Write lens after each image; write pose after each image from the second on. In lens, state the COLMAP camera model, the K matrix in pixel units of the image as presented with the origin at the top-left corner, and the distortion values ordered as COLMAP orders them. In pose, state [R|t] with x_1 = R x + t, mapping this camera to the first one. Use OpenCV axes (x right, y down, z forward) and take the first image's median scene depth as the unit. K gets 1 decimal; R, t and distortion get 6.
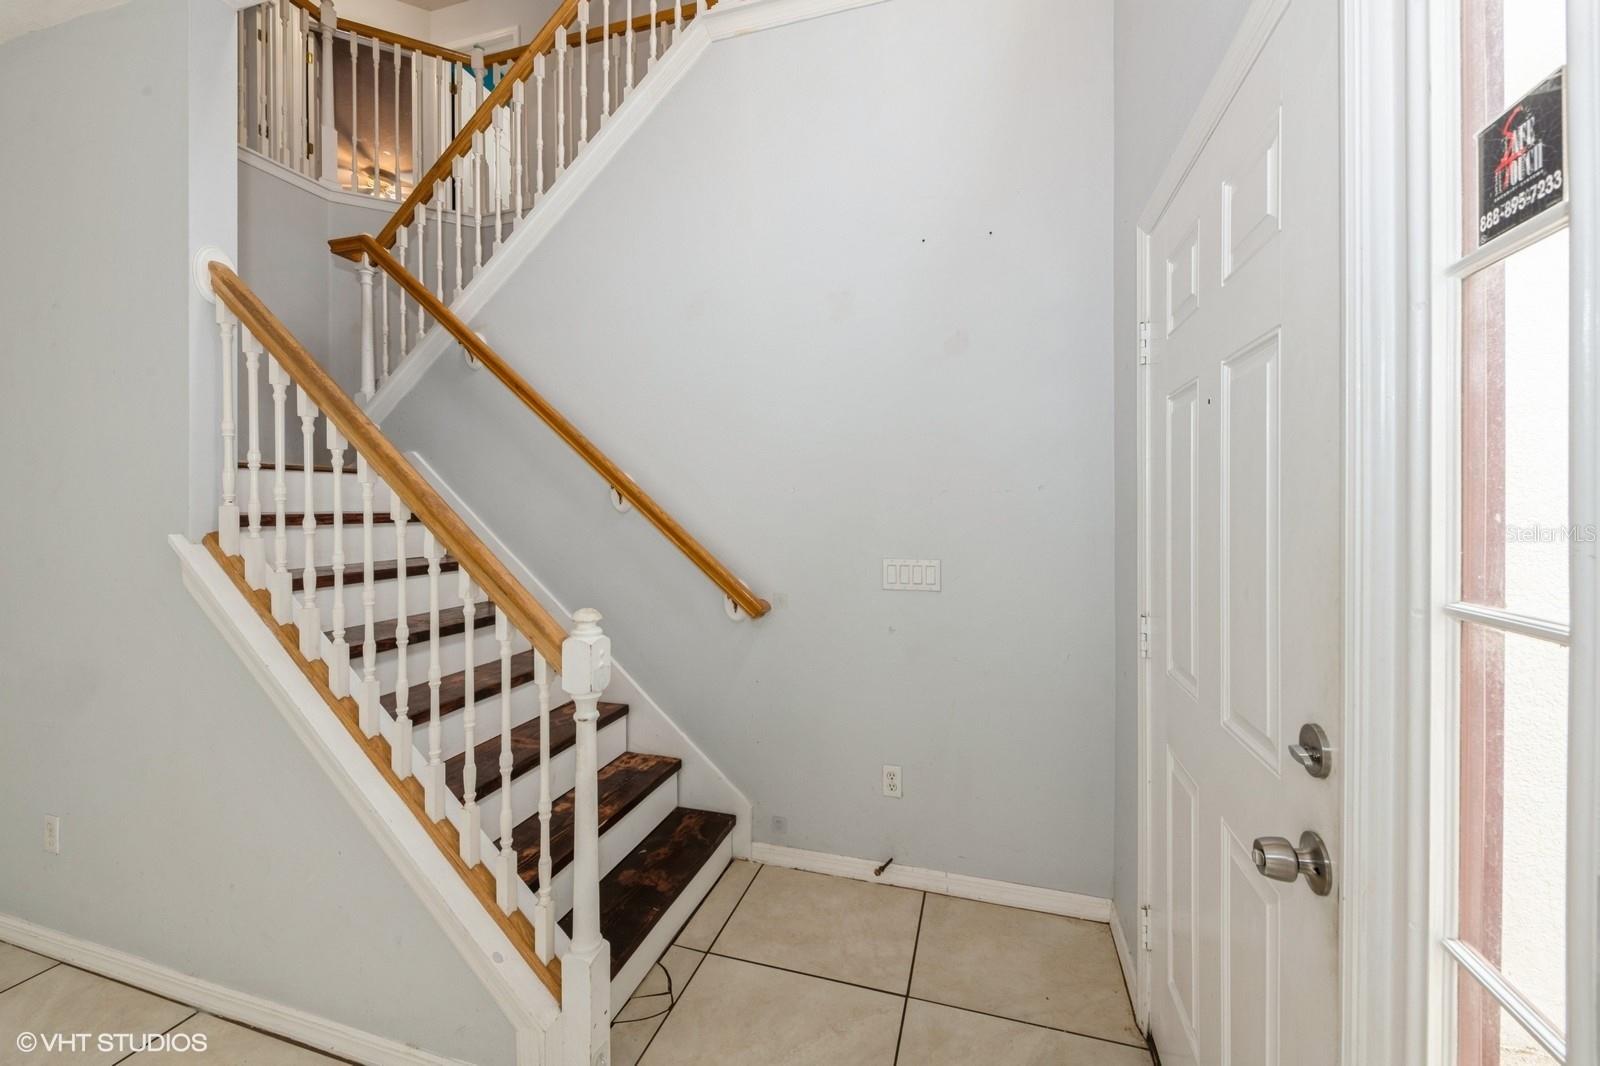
lens RADIAL K [[627.6, 0, 791.5], [0, 627.6, 506.1], [0, 0, 1]] dist [-0.002677, -0.000073]
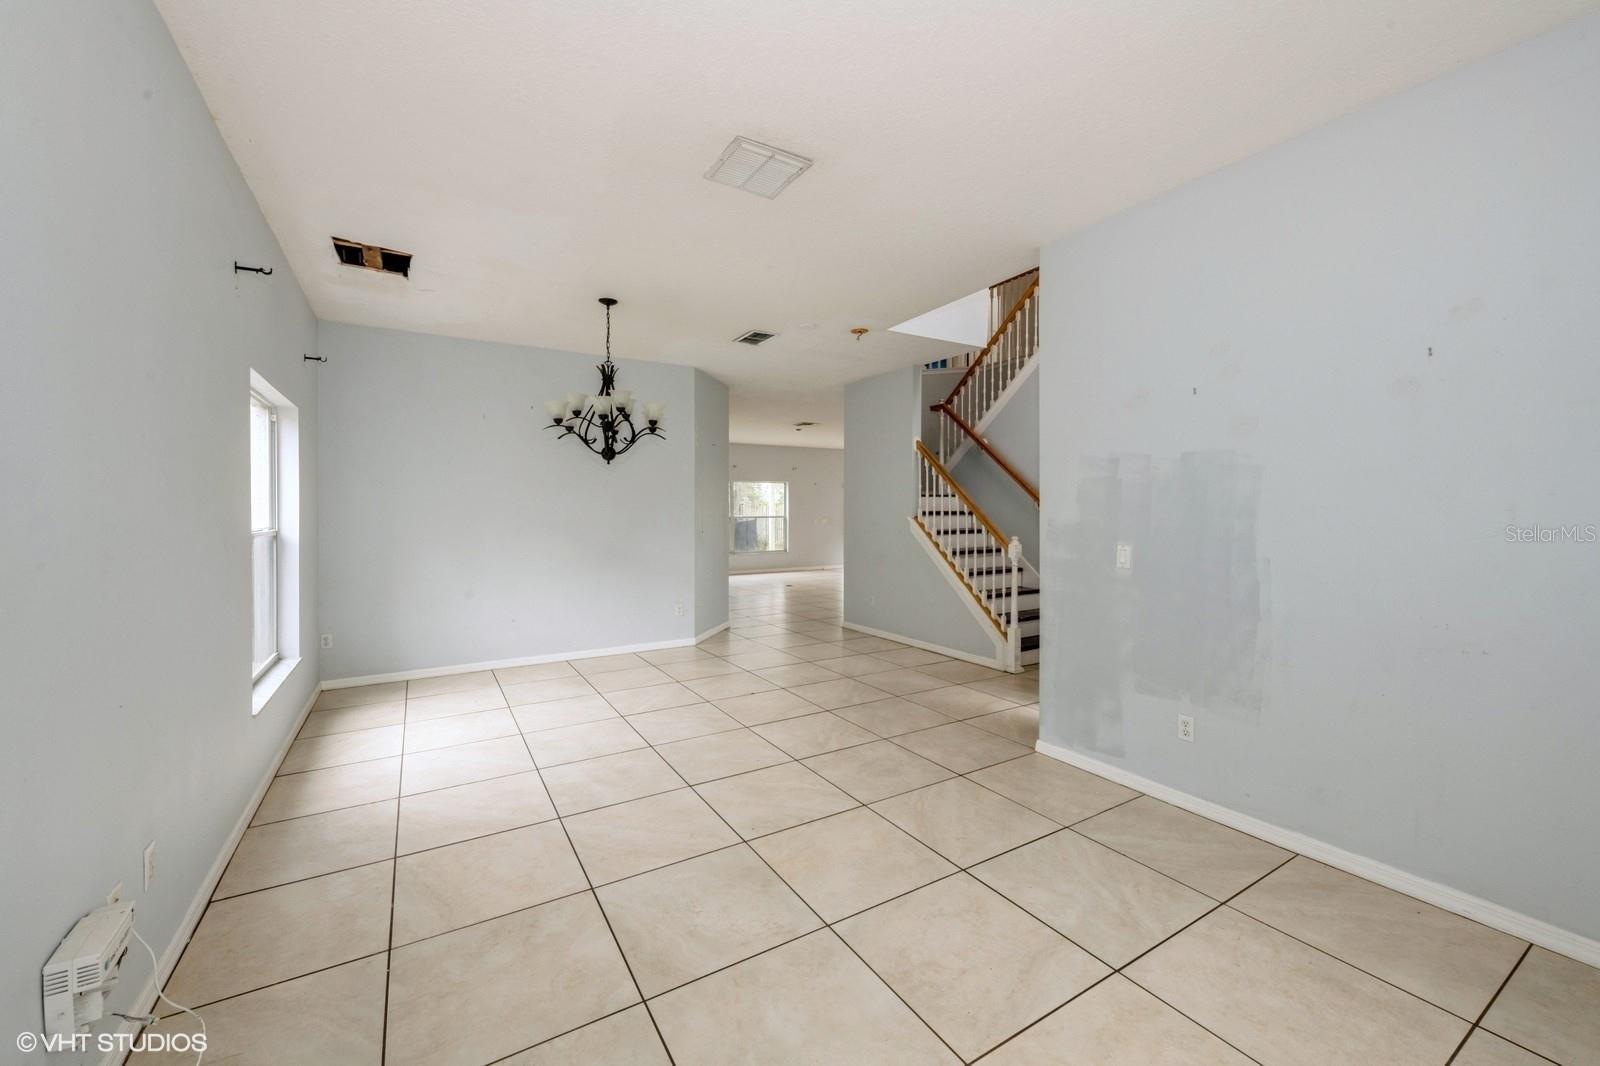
lens RADIAL K [[627.6, 0, 798.6], [0, 627.6, 521.1], [0, 0, 1]] dist [-0.002677, -0.000073]
pose [[0.749654, 0.019503, -0.661542, 0.815529], [-0.009834, 0.999784, 0.018331, 0.010474], [0.661757, -0.007237, 0.749684, -1.840736]]
